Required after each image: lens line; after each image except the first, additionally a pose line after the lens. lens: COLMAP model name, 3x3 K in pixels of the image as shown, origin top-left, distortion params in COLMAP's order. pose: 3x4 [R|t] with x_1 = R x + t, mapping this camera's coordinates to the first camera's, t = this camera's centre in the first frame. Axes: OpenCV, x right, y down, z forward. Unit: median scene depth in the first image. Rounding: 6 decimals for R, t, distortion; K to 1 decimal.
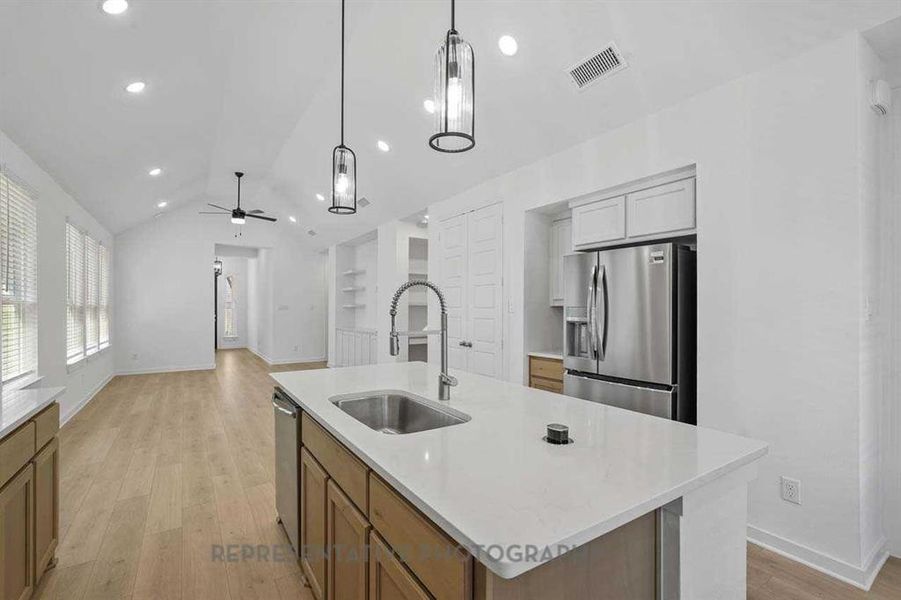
lens RADIAL K [[401.1, 0, 450.0], [0, 401.1, 304.3], [0, 0, 1]] dist [0.001322, -0.000046]
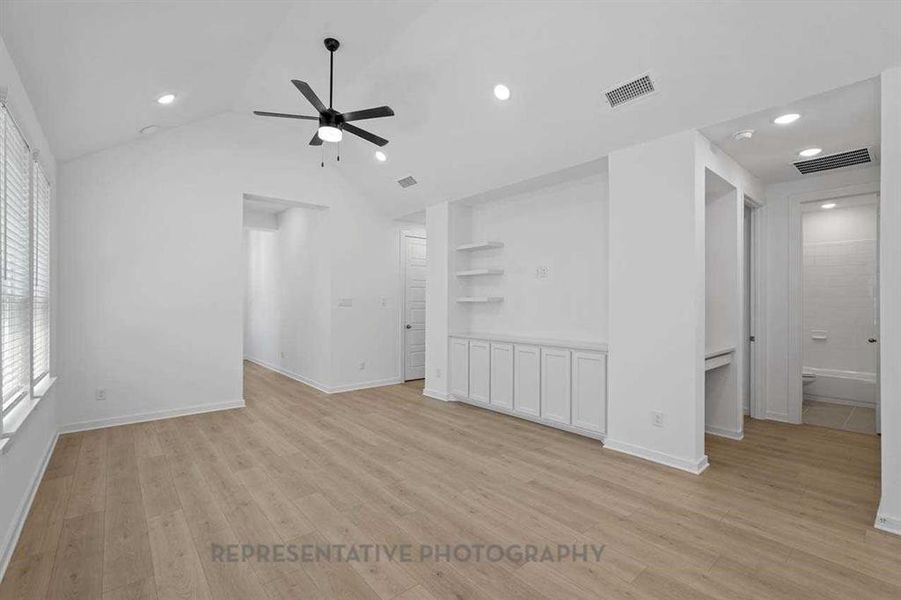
lens RADIAL K [[401.1, 0, 448.1], [0, 401.1, 302.8], [0, 0, 1]] dist [0.001322, -0.000046]
pose [[0.993588, 0.002059, 0.113043, -0.435676], [-0.002436, 0.999992, 0.003196, 0.006168], [-0.113036, -0.003450, 0.993585, 0.471476]]
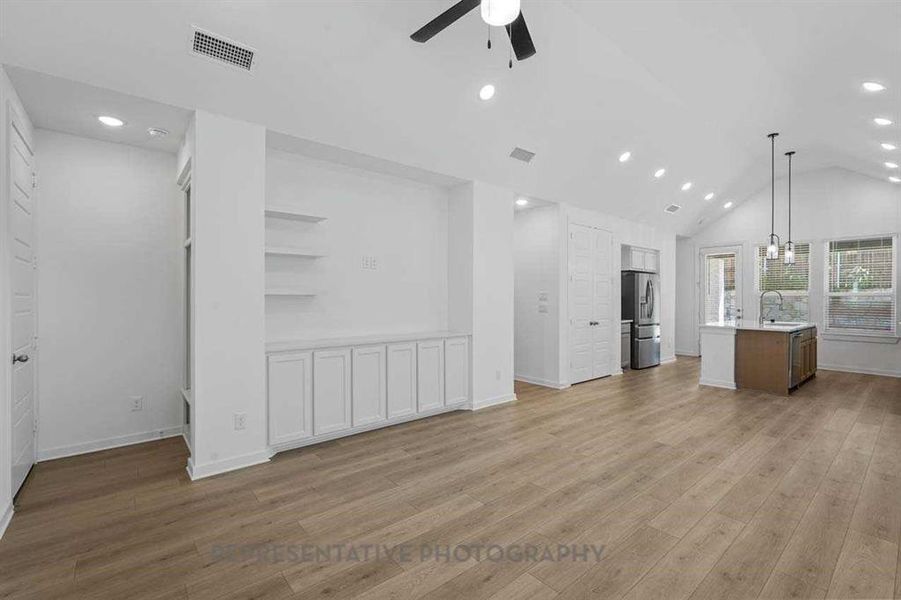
lens RADIAL K [[401.1, 0, 449.3], [0, 401.1, 298.1], [0, 0, 1]] dist [0.001322, -0.000046]
pose [[-0.113032, -0.000401, 0.993591, -0.828303], [-0.006456, 0.999979, -0.000331, 0.008919], [-0.993570, -0.006452, -0.113033, 1.077093]]
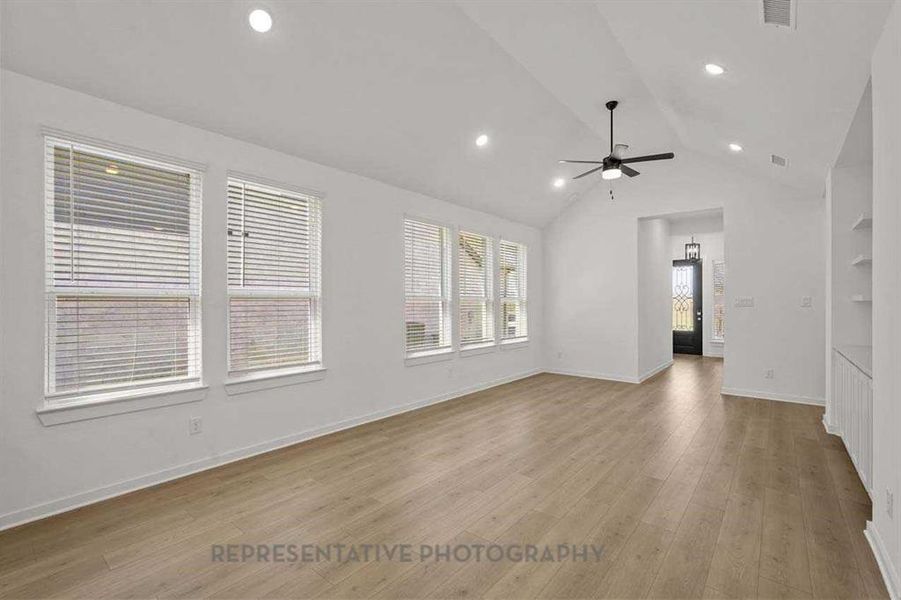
lens RADIAL K [[401.1, 0, 455.6], [0, 401.1, 299.0], [0, 0, 1]] dist [0.001322, -0.000046]
pose [[0.298277, -0.005157, -0.954466, 0.038968], [0.003706, 0.999984, -0.004245, 0.004645], [0.954472, -0.002271, 0.298291, 0.548971]]
